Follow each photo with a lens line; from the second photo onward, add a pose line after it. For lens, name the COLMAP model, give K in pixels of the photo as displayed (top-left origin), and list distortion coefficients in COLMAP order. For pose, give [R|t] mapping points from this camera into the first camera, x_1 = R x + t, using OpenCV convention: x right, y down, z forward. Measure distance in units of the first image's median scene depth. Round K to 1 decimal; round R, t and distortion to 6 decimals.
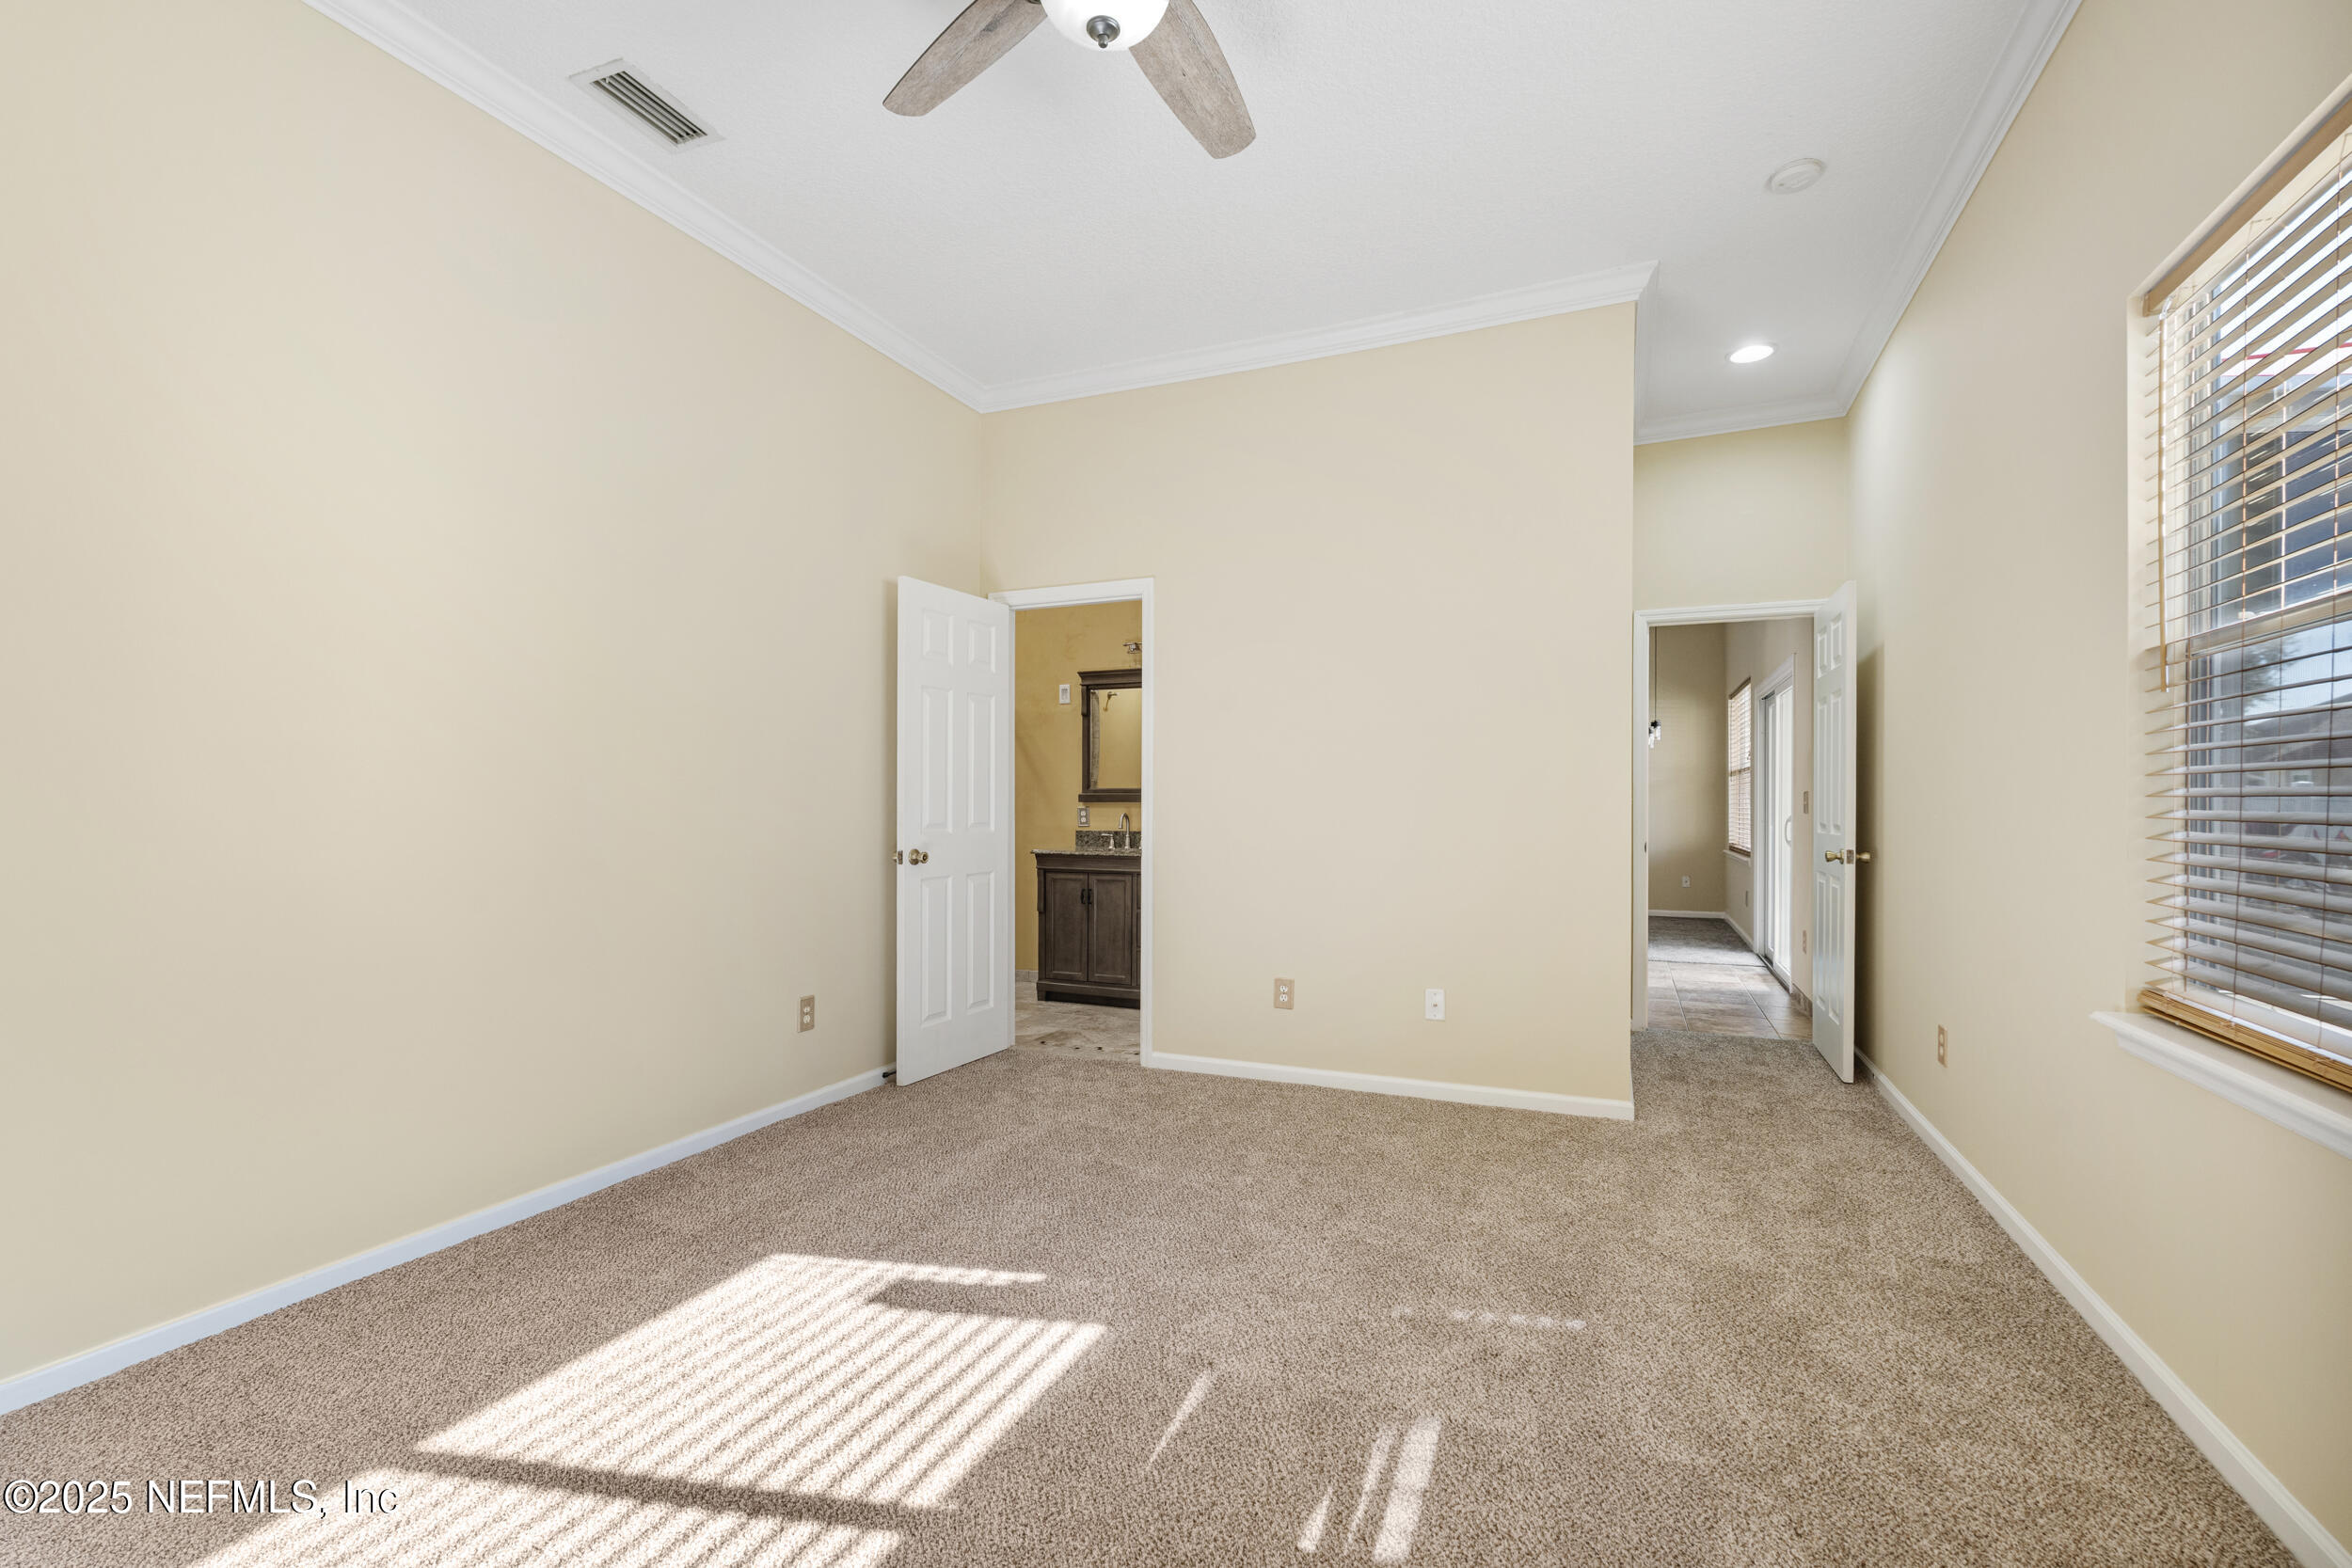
lens RADIAL K [[1027.9, 0, 1180.0], [0, 1027.9, 793.7], [0, 0, 1]] dist [-0.004500, -0.000150]
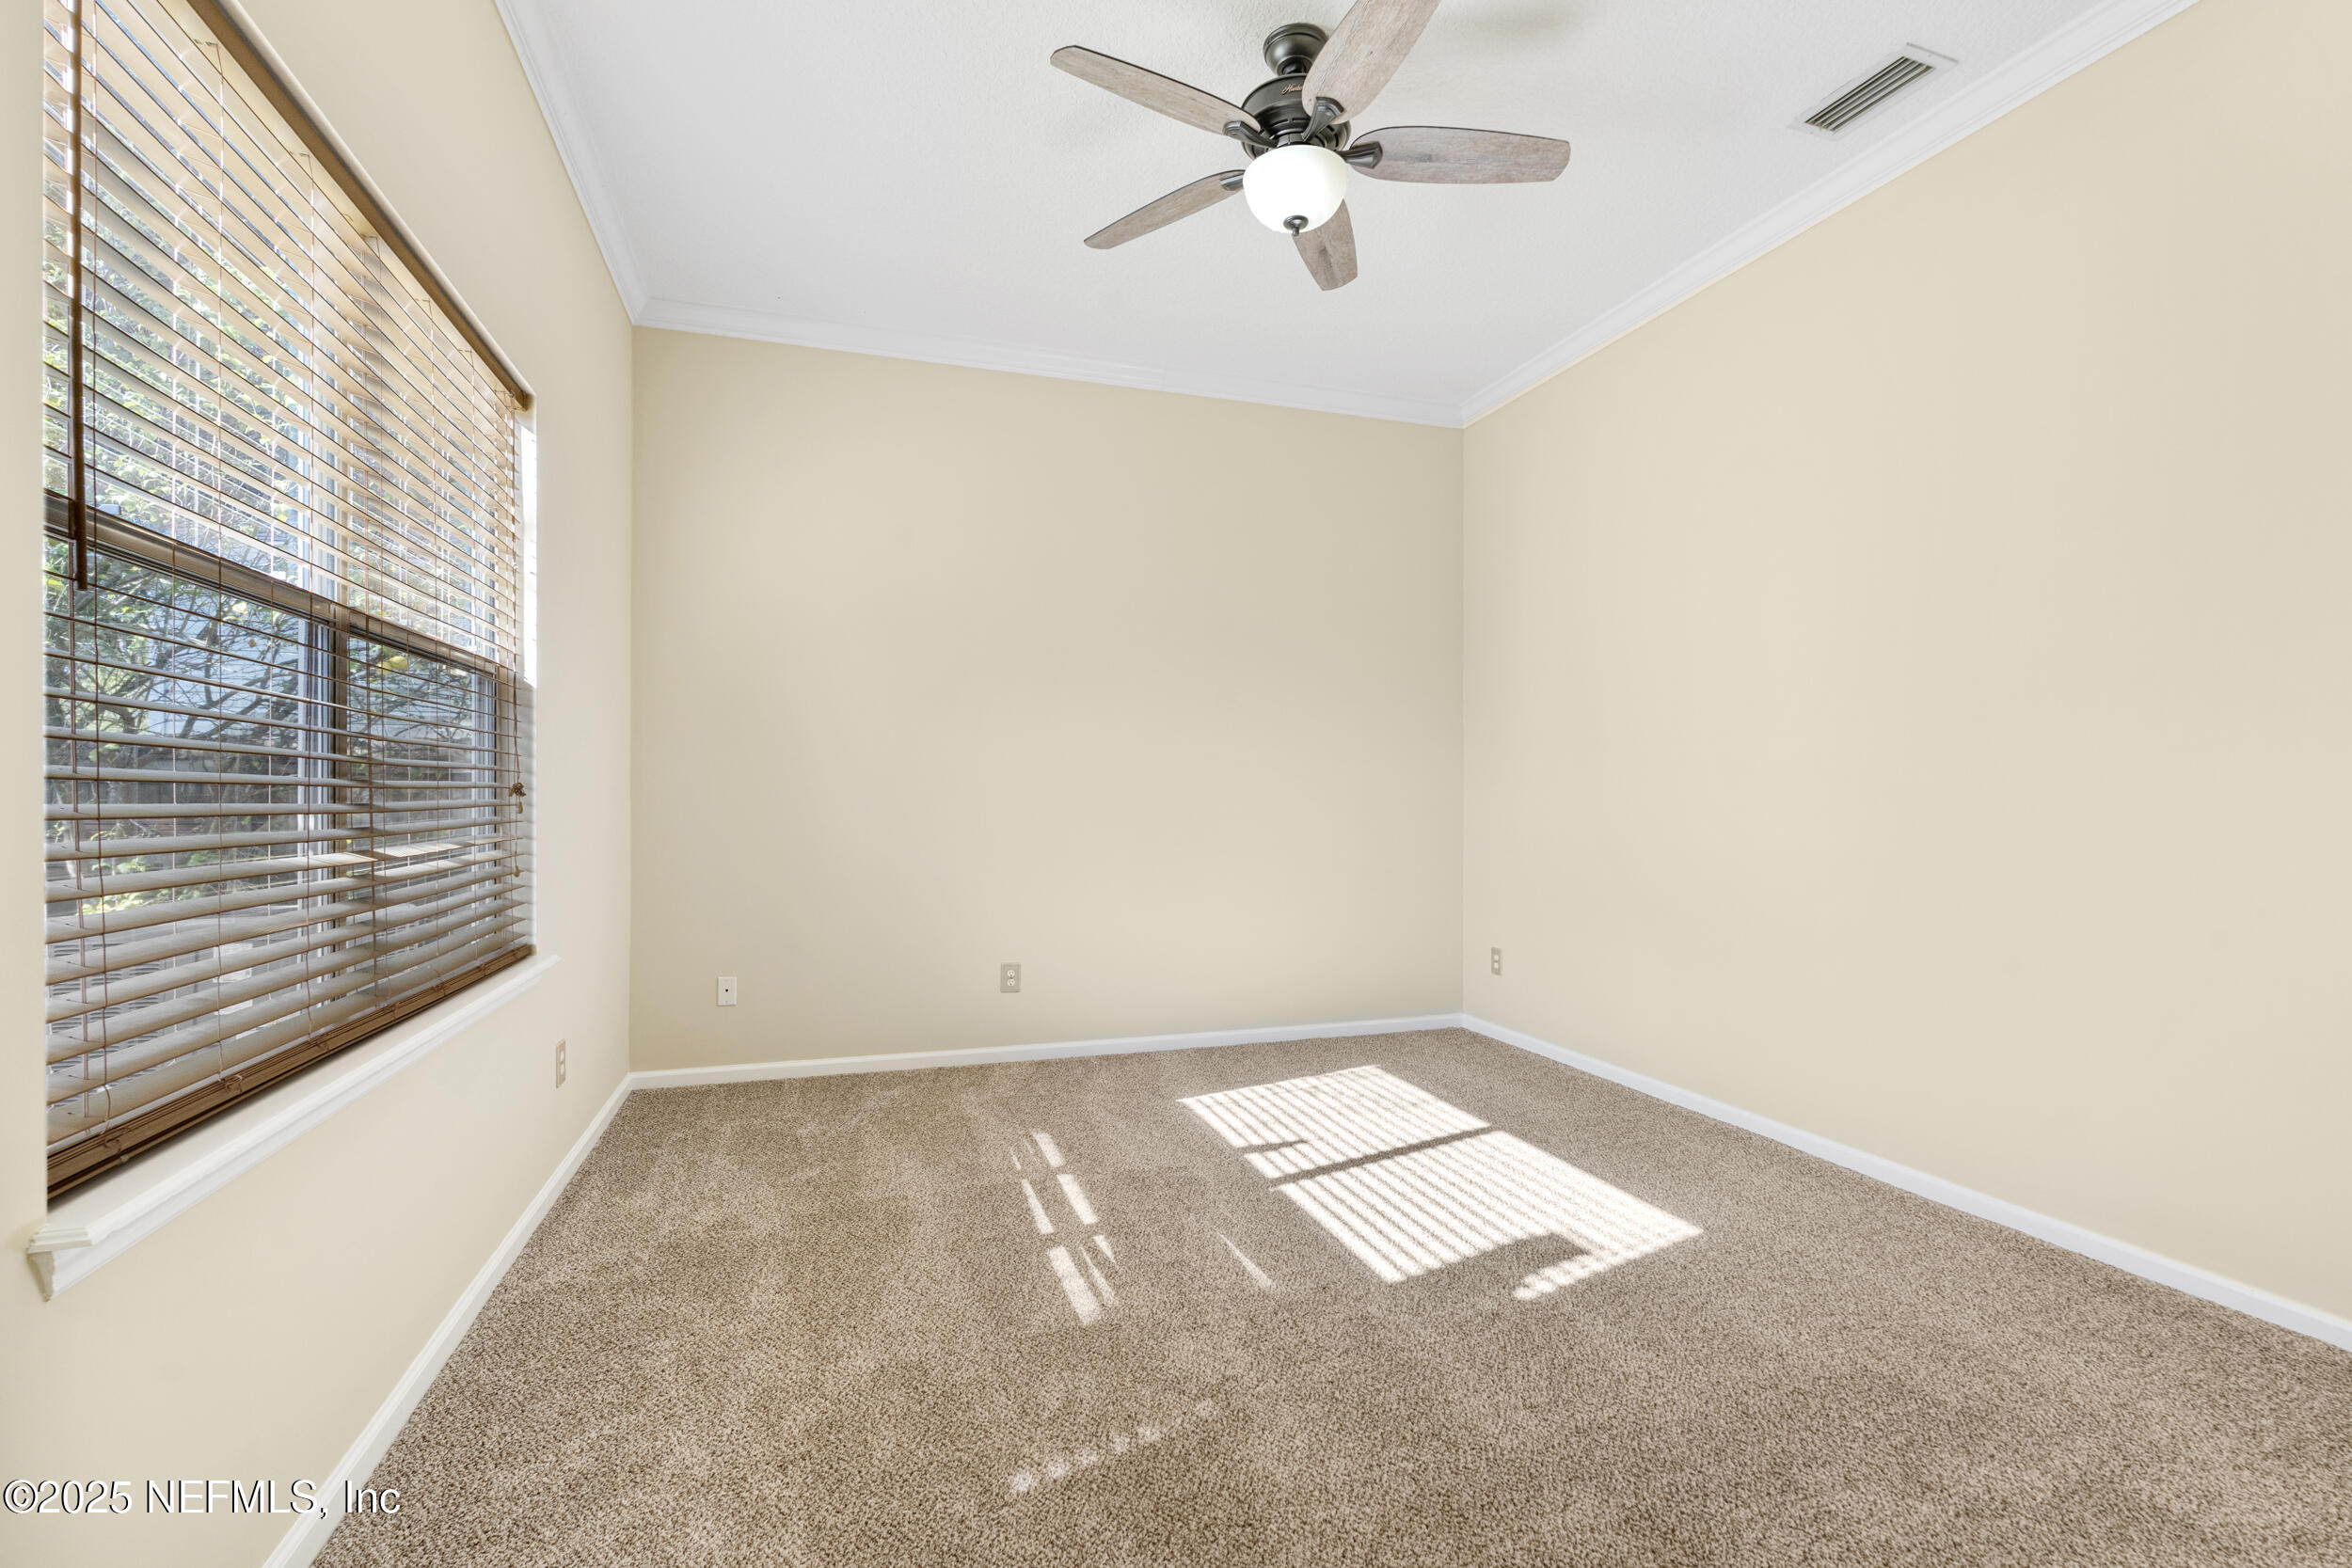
lens RADIAL K [[1027.9, 0, 1179.8], [0, 1027.9, 792.3], [0, 0, 1]] dist [-0.004500, -0.000150]
pose [[-0.746816, -0.003954, -0.665019, 0.822057], [0.003561, 0.999944, -0.009945, 0.012272], [0.665021, -0.009796, -0.746760, 1.682637]]
